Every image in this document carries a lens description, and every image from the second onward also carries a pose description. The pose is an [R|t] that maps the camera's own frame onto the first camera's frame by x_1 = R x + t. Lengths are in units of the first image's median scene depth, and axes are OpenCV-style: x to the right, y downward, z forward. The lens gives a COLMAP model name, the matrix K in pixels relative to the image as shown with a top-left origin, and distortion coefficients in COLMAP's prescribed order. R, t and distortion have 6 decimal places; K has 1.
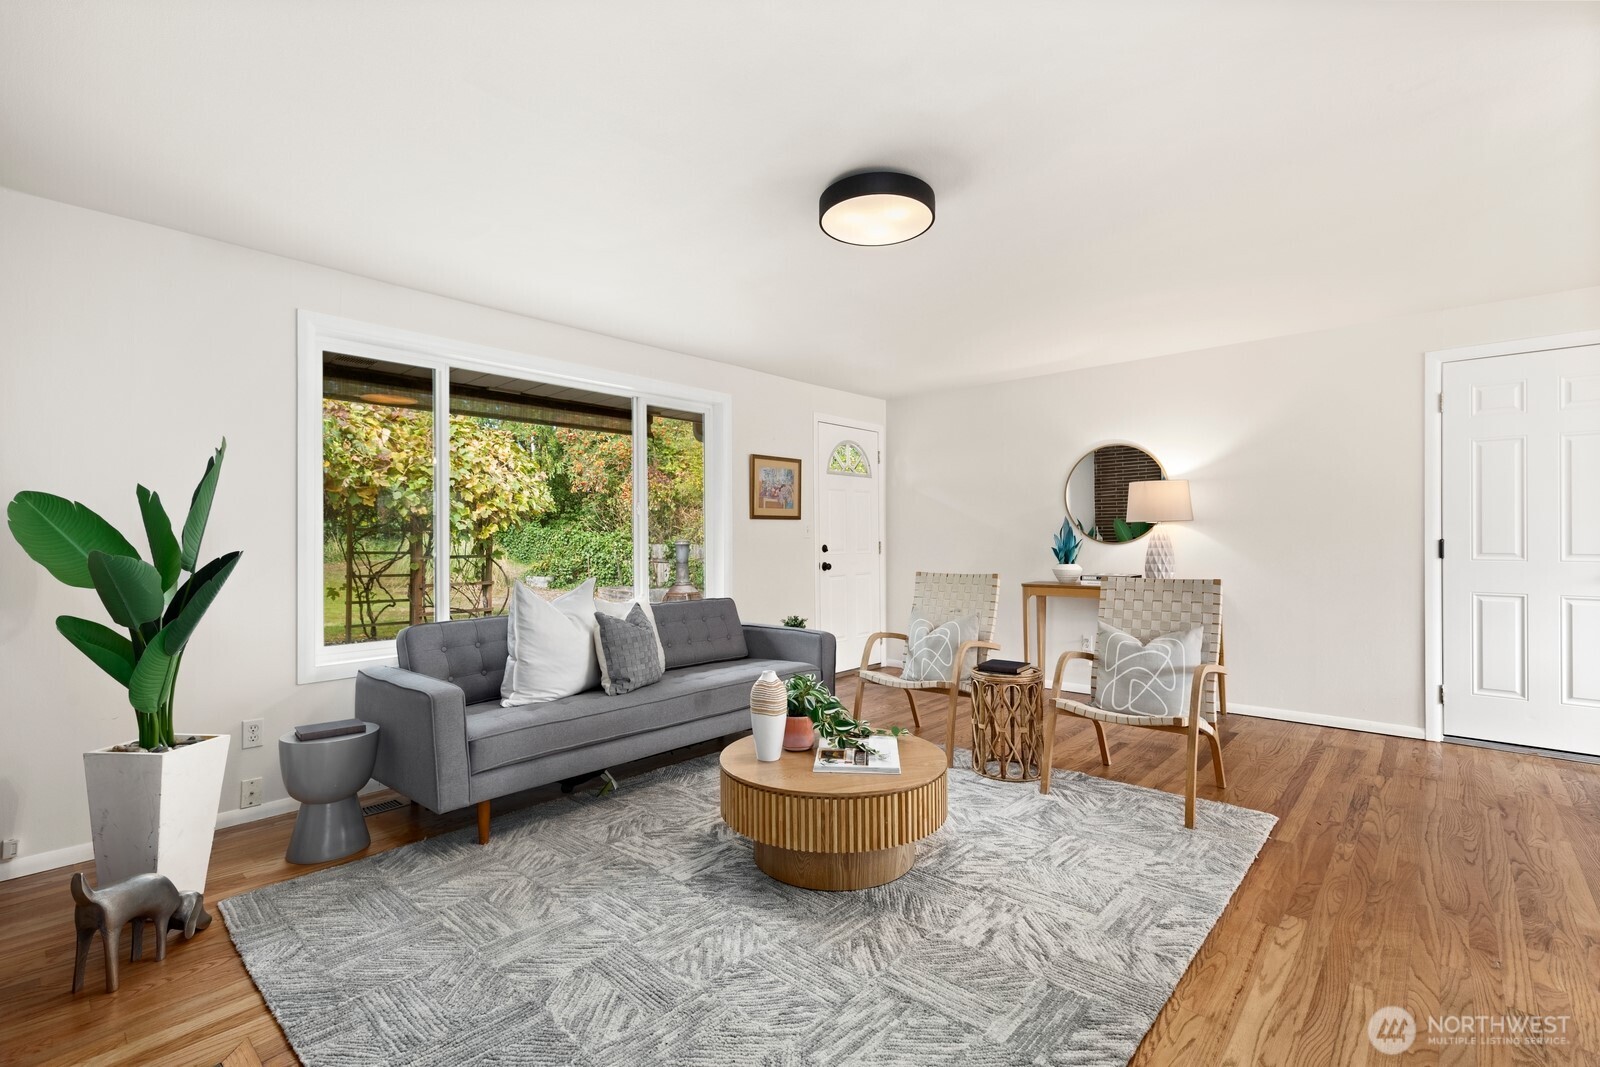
lens RADIAL K [[719.3, 0, 801.0], [0, 719.3, 538.6], [0, 0, 1]] dist [0.003644, 0.000436]
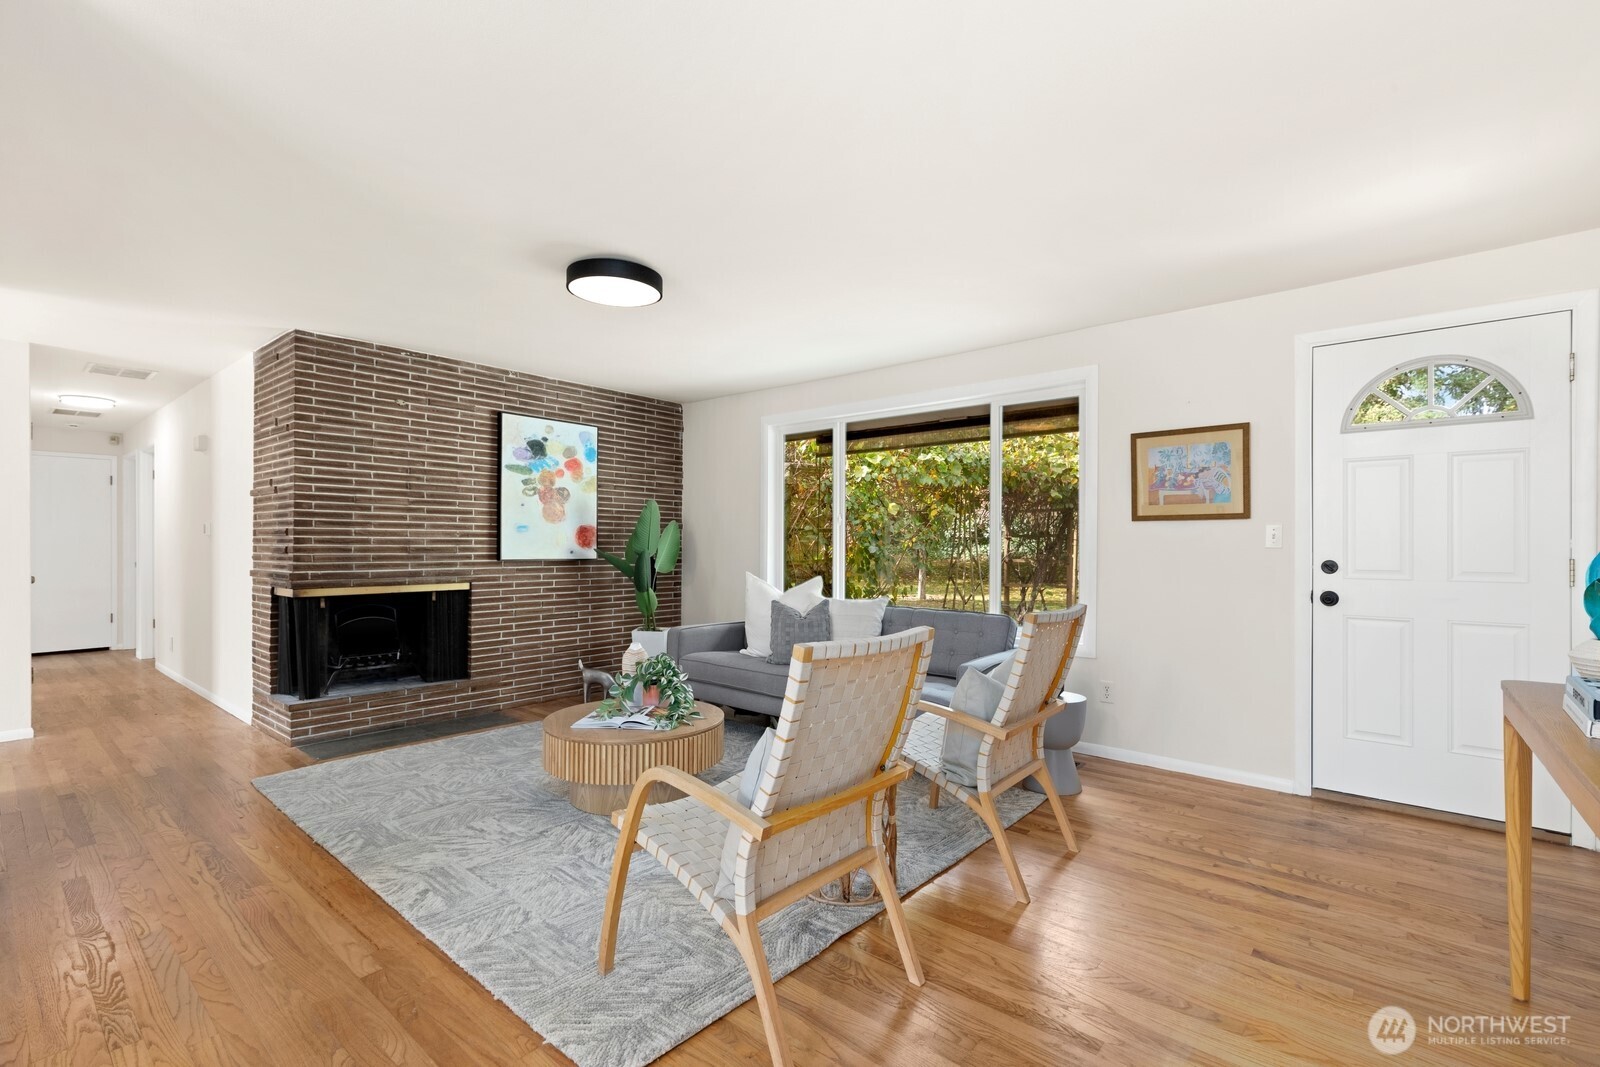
lens RADIAL K [[723.3, 0, 794.8], [0, 723.3, 545.7], [0, 0, 1]] dist [0.009896, -0.000616]
pose [[0.018683, 0.012977, -0.999741, 1.362642], [-0.003116, 0.999912, 0.012921, -0.020647], [0.999821, 0.002873, 0.018722, 1.286366]]
